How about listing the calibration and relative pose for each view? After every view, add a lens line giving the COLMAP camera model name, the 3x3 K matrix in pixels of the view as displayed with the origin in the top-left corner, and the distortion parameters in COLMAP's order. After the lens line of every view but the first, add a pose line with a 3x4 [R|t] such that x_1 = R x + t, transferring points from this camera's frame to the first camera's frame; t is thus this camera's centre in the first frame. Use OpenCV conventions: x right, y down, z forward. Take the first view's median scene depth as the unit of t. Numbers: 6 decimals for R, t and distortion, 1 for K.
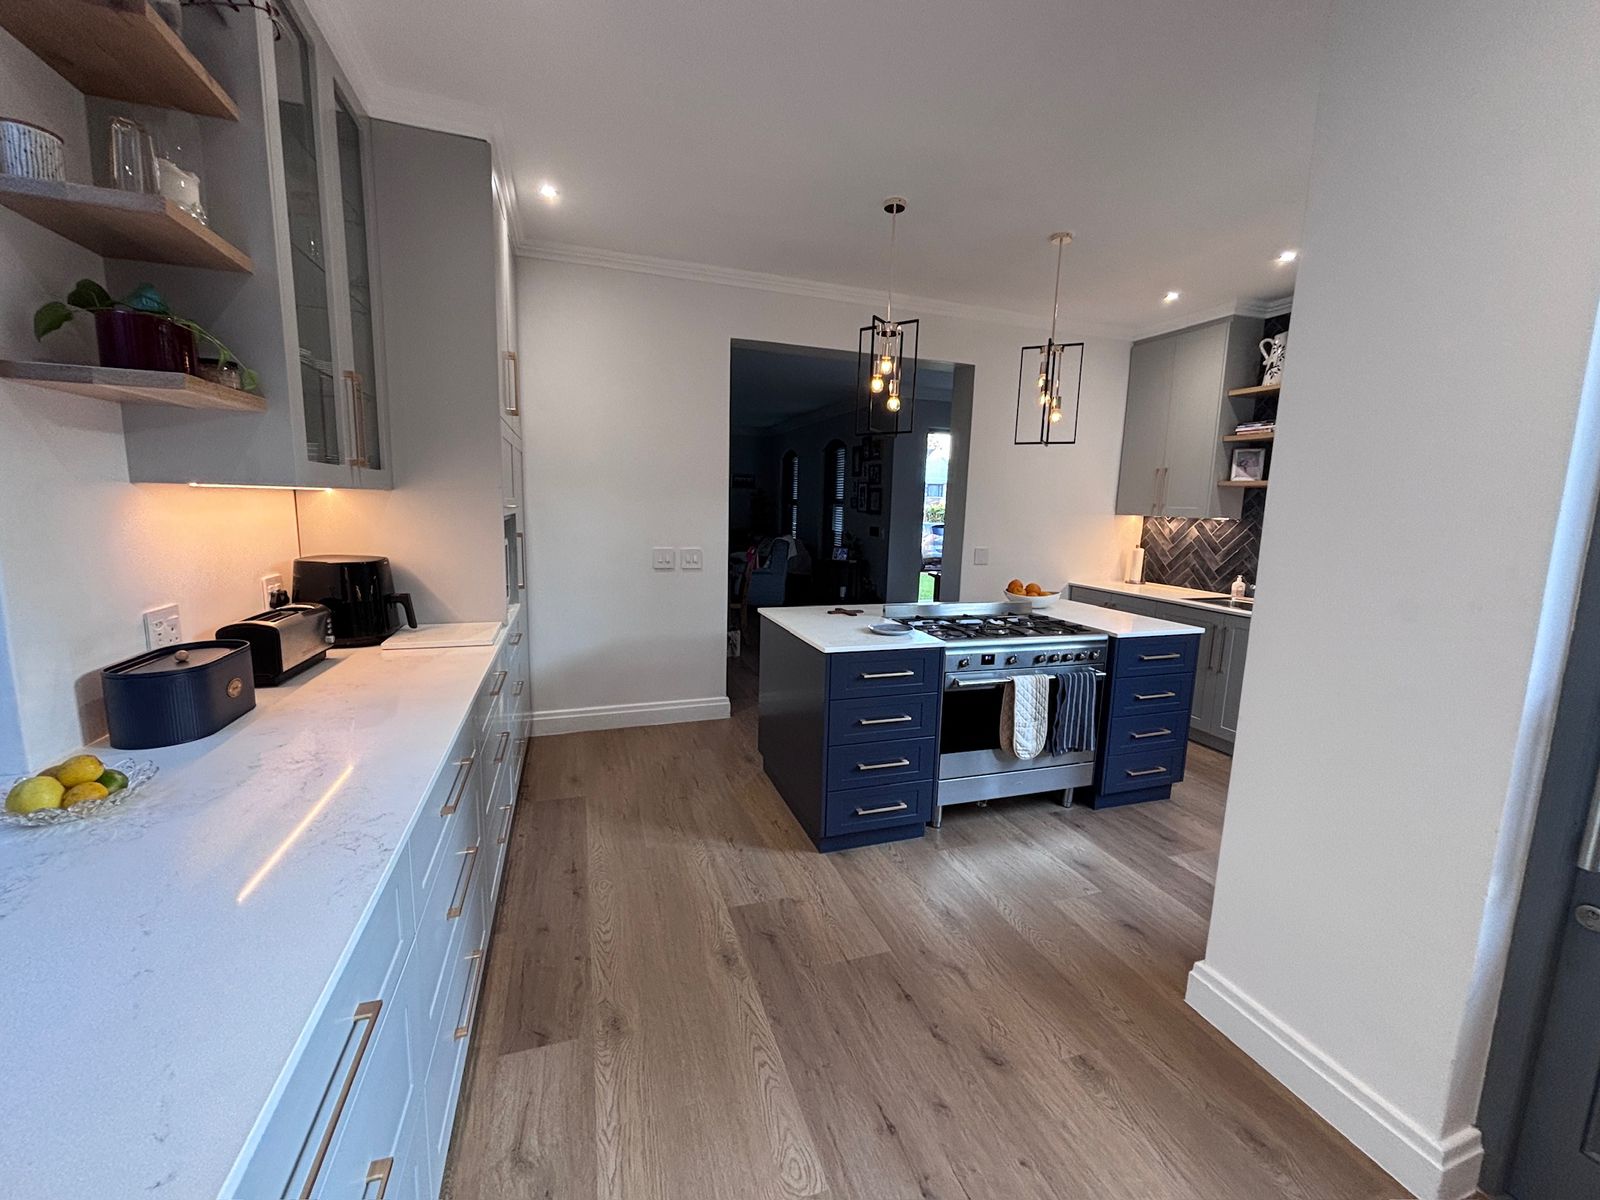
lens RADIAL K [[633.7, 0, 800.0], [0, 633.7, 614.3], [0, 0, 1]] dist [-0.000279, 0.000390]
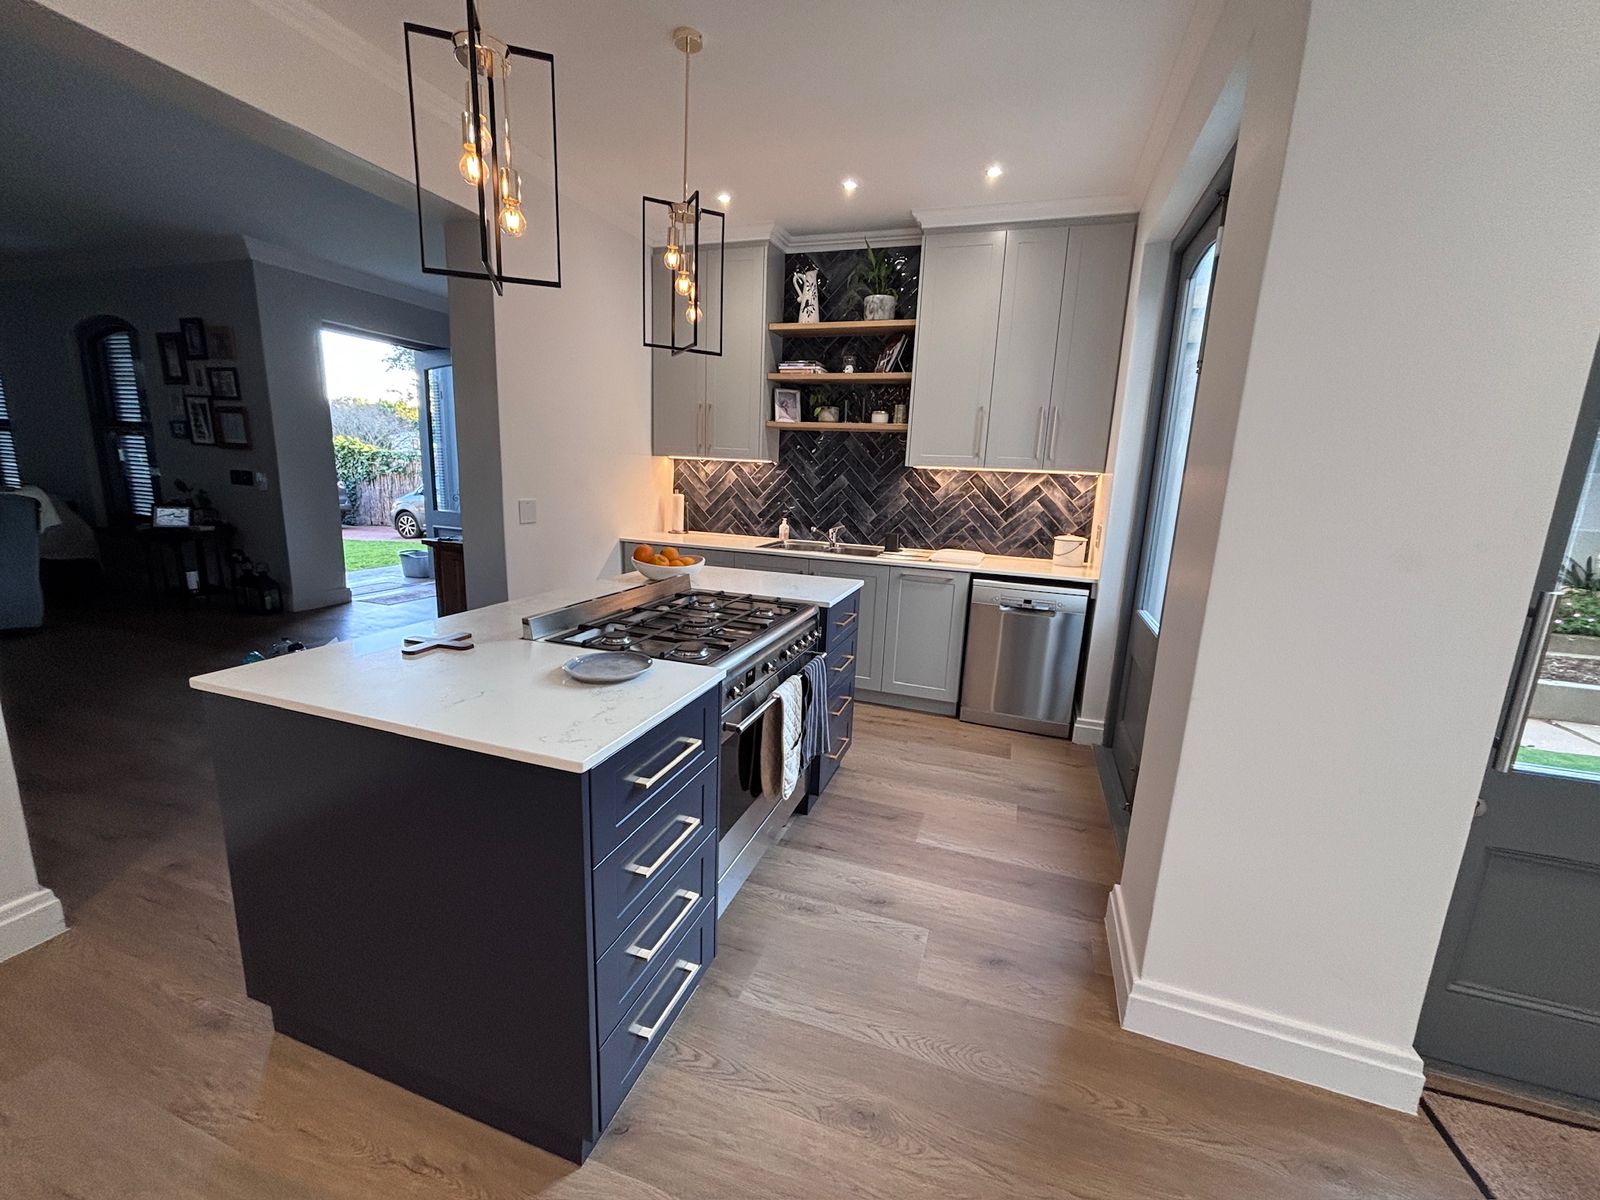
lens RADIAL K [[633.7, 0, 800.0], [0, 633.7, 614.3], [0, 0, 1]] dist [-0.000279, 0.000390]
pose [[0.614107, -0.175921, 0.769367, -0.103539], [0.109338, 0.984404, 0.137817, -0.050666], [-0.781613, -0.000514, 0.623764, 0.374199]]
